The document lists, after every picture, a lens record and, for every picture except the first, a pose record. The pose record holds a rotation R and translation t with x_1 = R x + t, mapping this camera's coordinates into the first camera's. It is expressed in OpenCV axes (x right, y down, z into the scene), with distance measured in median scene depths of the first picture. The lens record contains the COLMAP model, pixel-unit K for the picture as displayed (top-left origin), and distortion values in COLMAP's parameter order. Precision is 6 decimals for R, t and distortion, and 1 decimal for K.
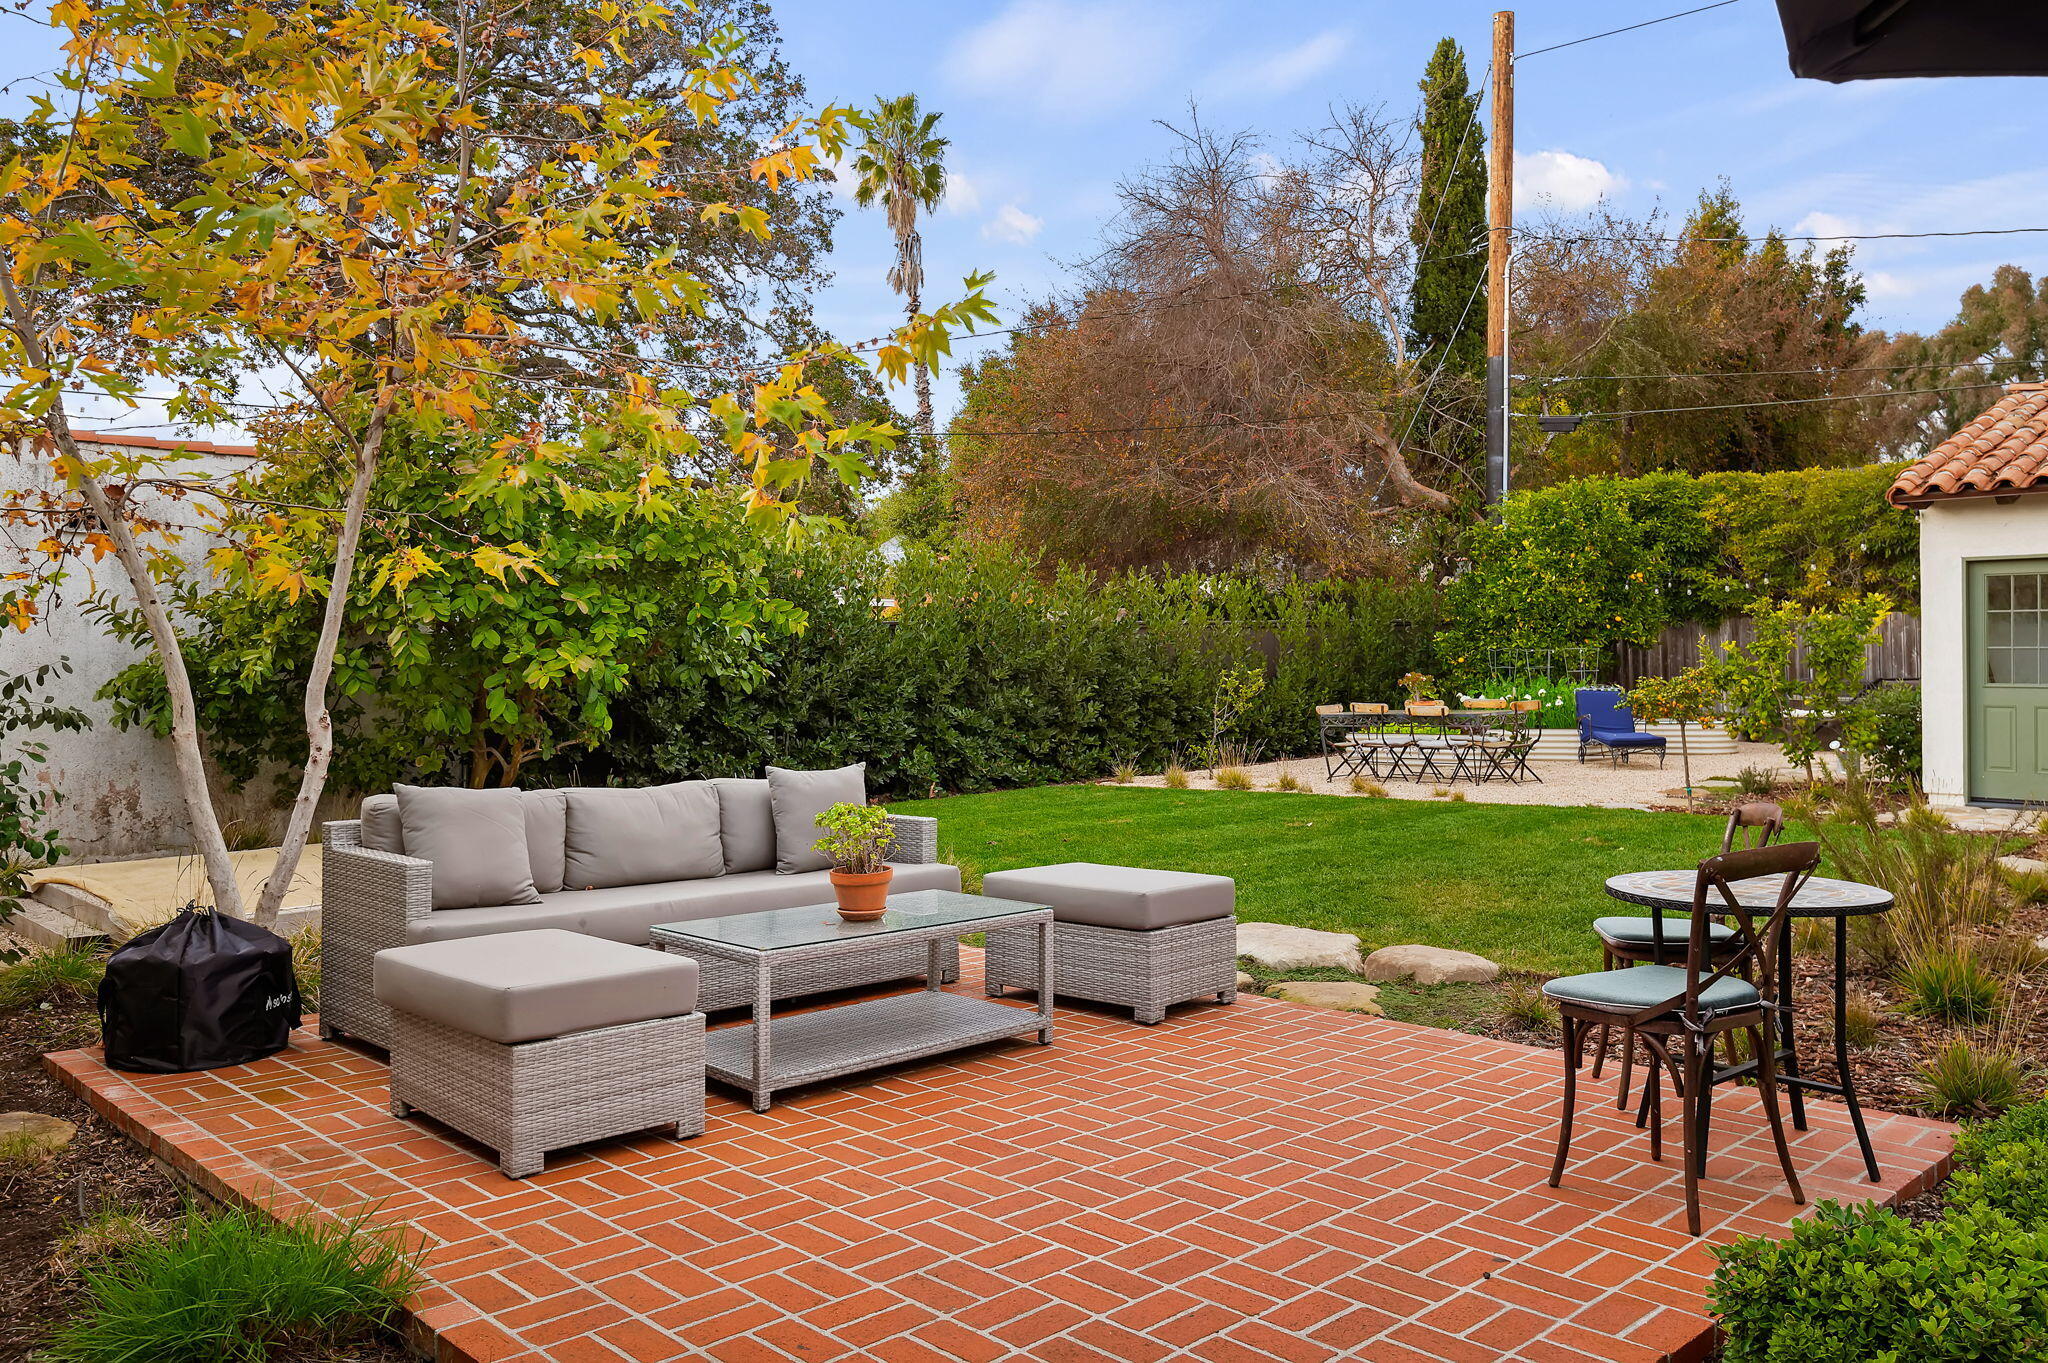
lens RADIAL K [[1525.7, 0, 1044.9], [0, 1525.7, 677.4], [0, 0, 1]] dist [0.012983, 0.003813]
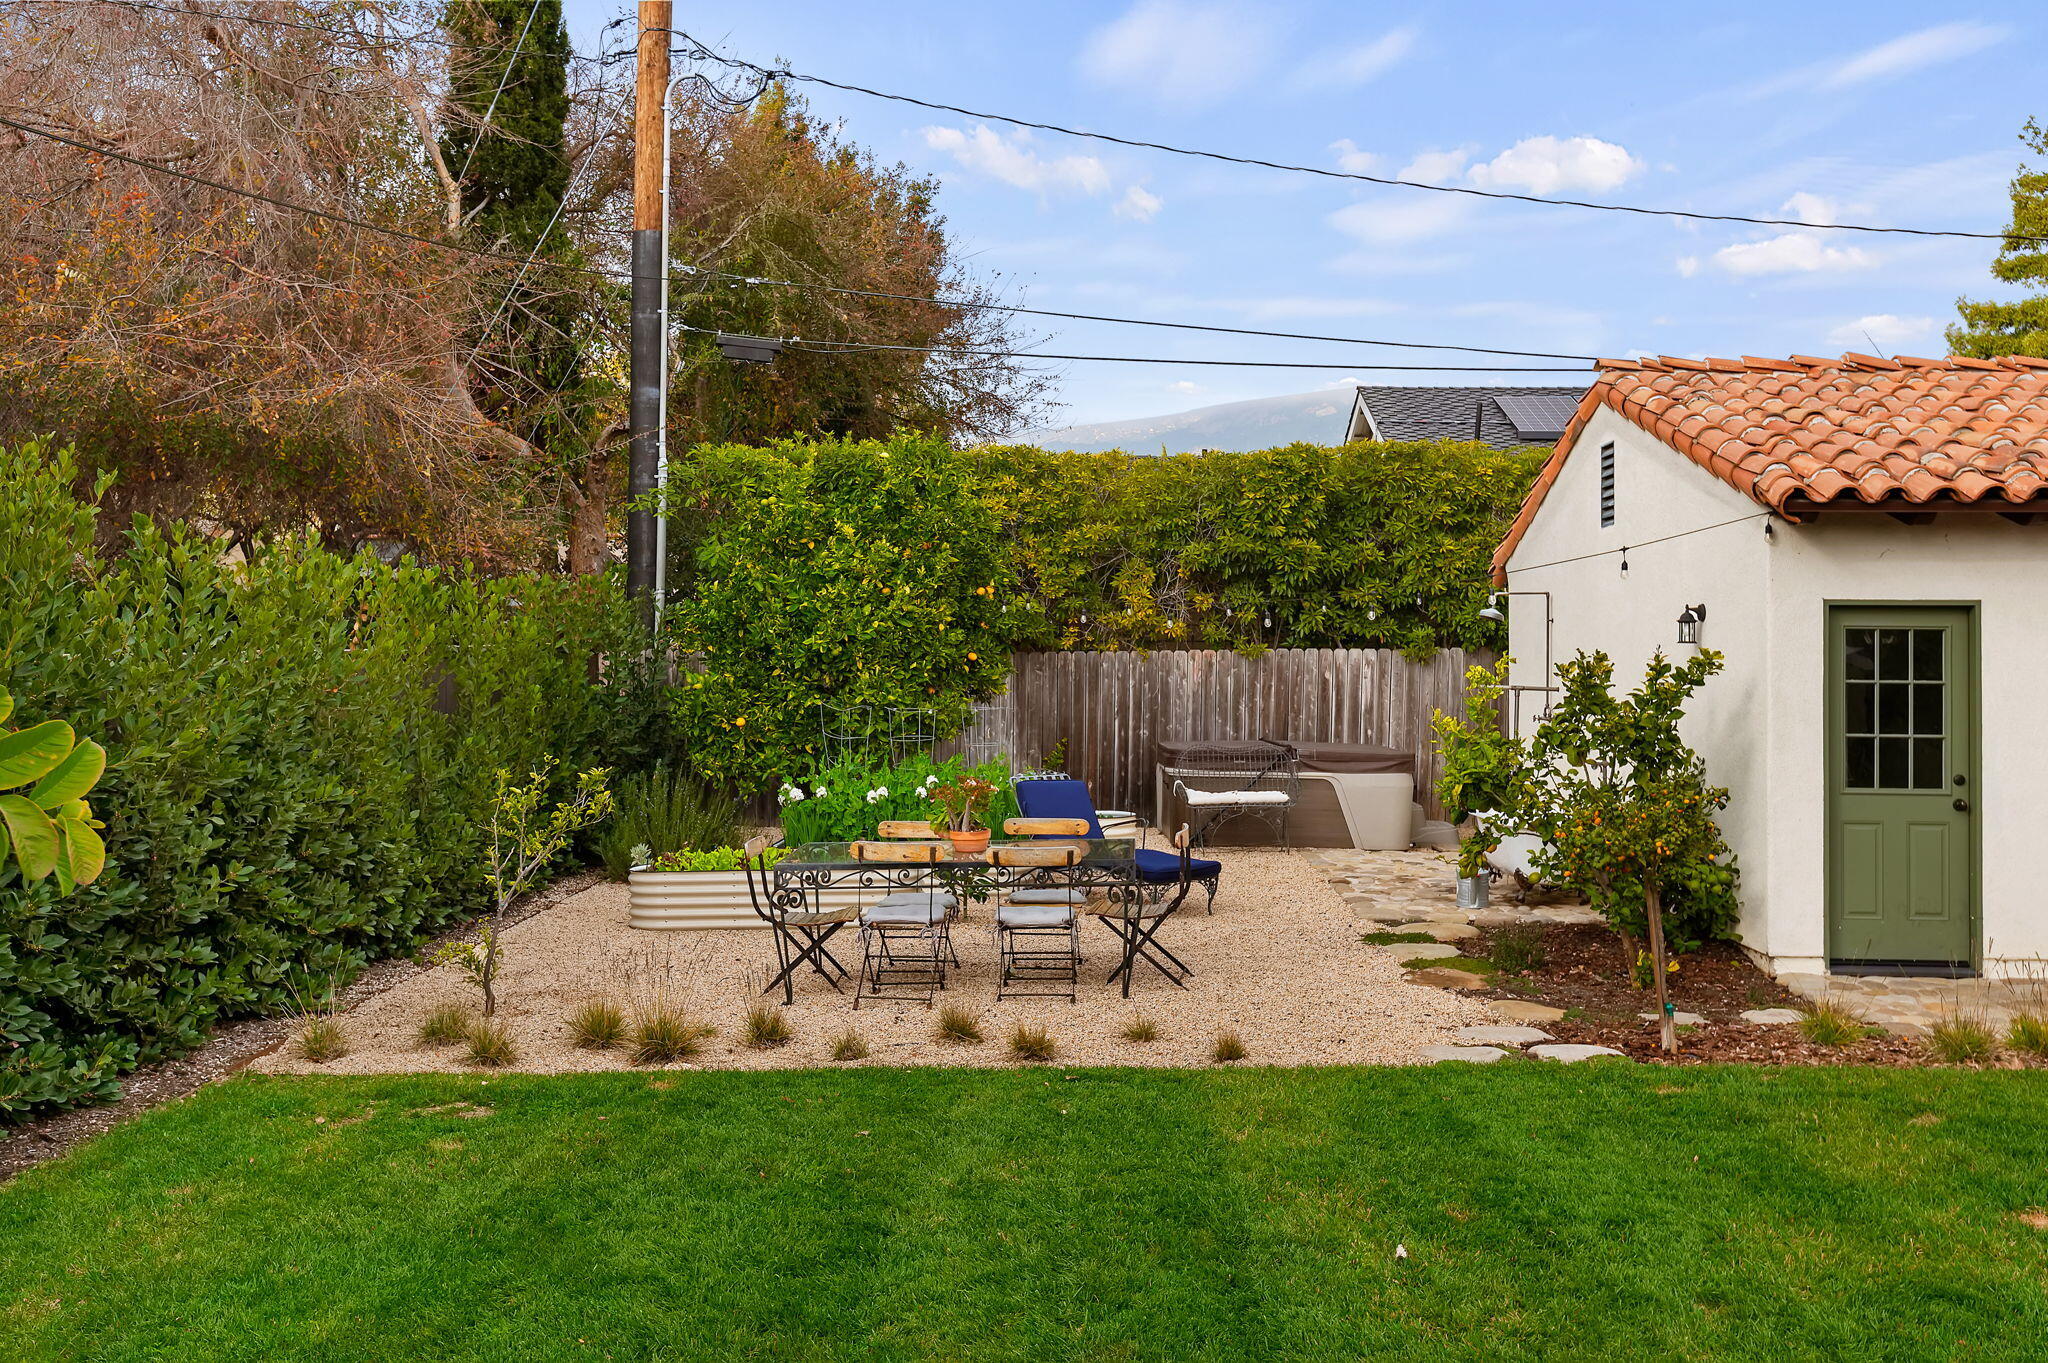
lens RADIAL K [[1751.2, 0, 1031.0], [0, 1751.2, 679.6], [0, 0, 1]] dist [-0.005352, -0.006155]
pose [[0.723794, 0.002771, 0.690011, -0.140510], [-0.003600, 0.999993, -0.000240, -0.033959], [-0.690007, -0.002310, 0.723799, 0.537581]]
